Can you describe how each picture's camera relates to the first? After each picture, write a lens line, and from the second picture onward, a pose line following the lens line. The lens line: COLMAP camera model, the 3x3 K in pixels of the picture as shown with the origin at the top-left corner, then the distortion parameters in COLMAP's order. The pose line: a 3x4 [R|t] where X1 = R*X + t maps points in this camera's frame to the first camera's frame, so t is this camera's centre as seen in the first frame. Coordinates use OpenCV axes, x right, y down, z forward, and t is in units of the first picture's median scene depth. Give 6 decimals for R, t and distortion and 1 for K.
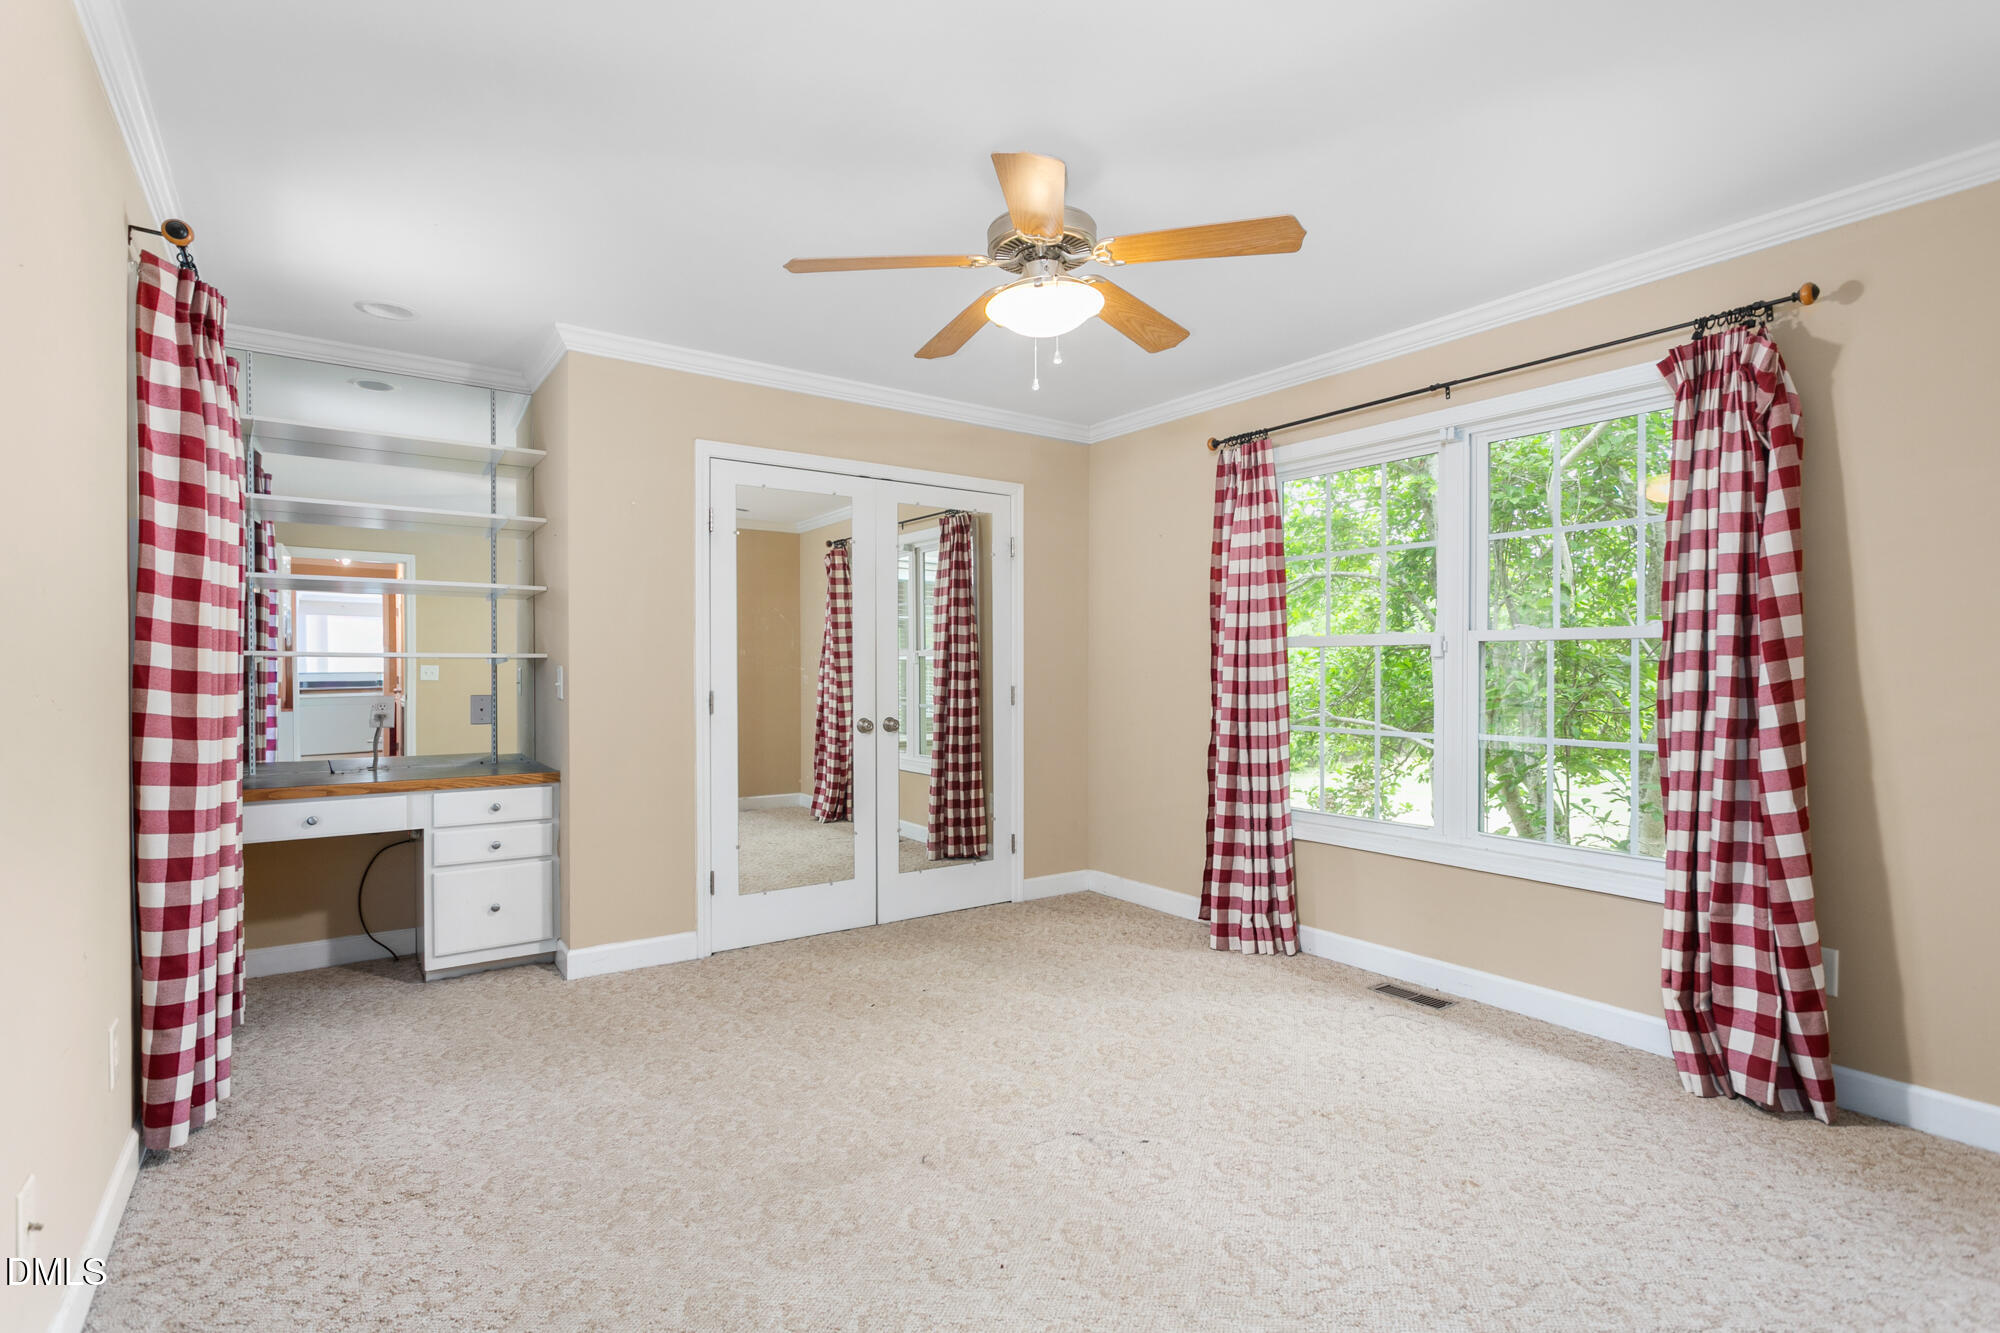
lens RADIAL K [[973.2, 0, 998.8], [0, 973.2, 676.8], [0, 0, 1]] dist [0.004110, 0.001920]
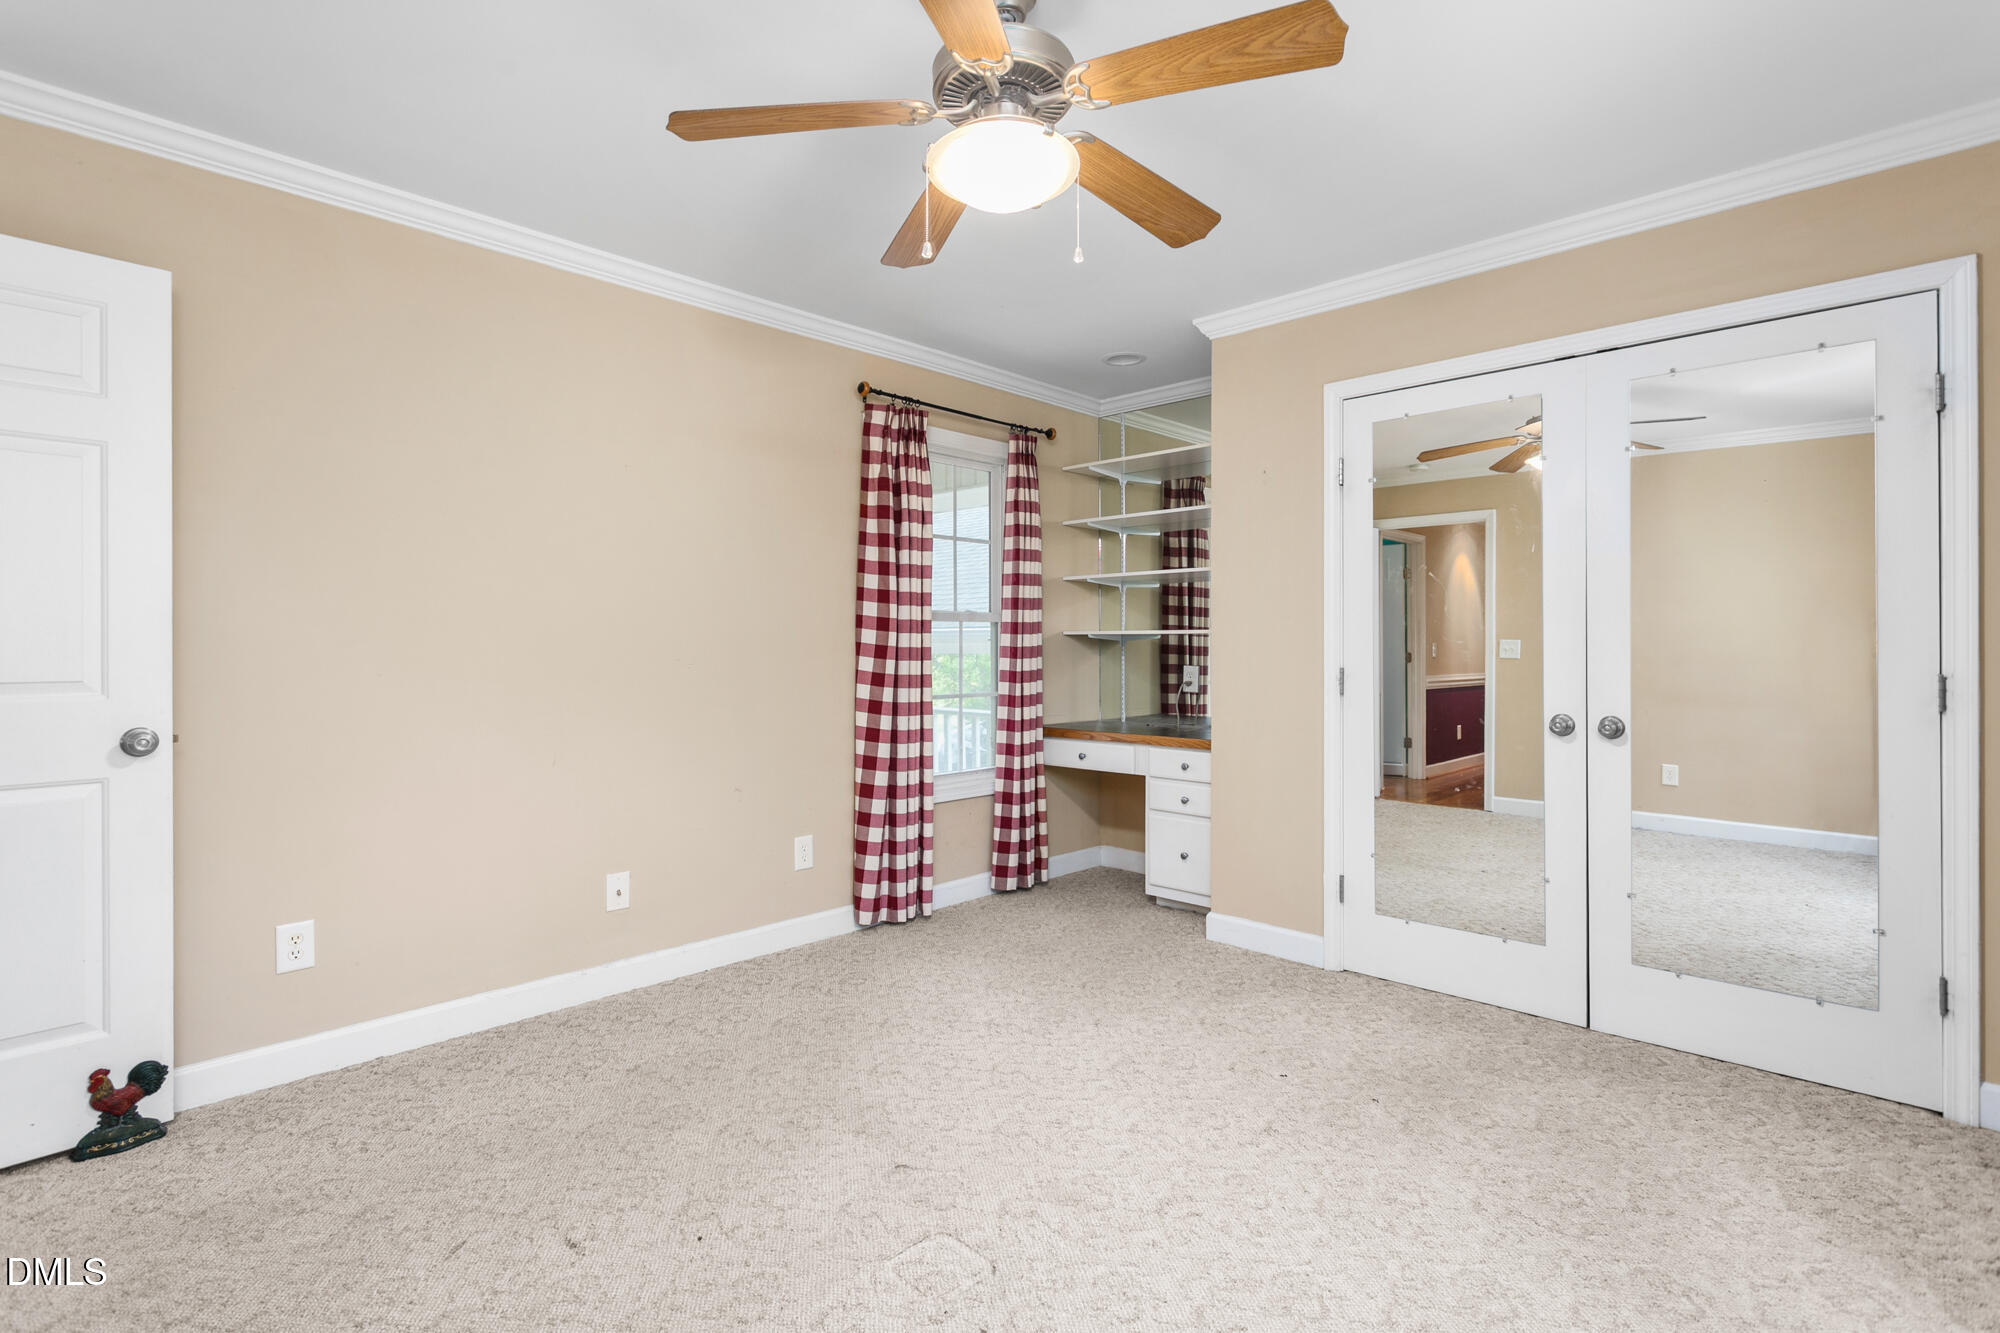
lens RADIAL K [[973.2, 0, 998.2], [0, 973.2, 646.9], [0, 0, 1]] dist [0.004110, 0.001920]
pose [[0.175132, 0.001245, -0.984544, 0.550850], [-0.004854, 0.999988, 0.000401, -0.003457], [0.984533, 0.004708, 0.175136, 0.589688]]
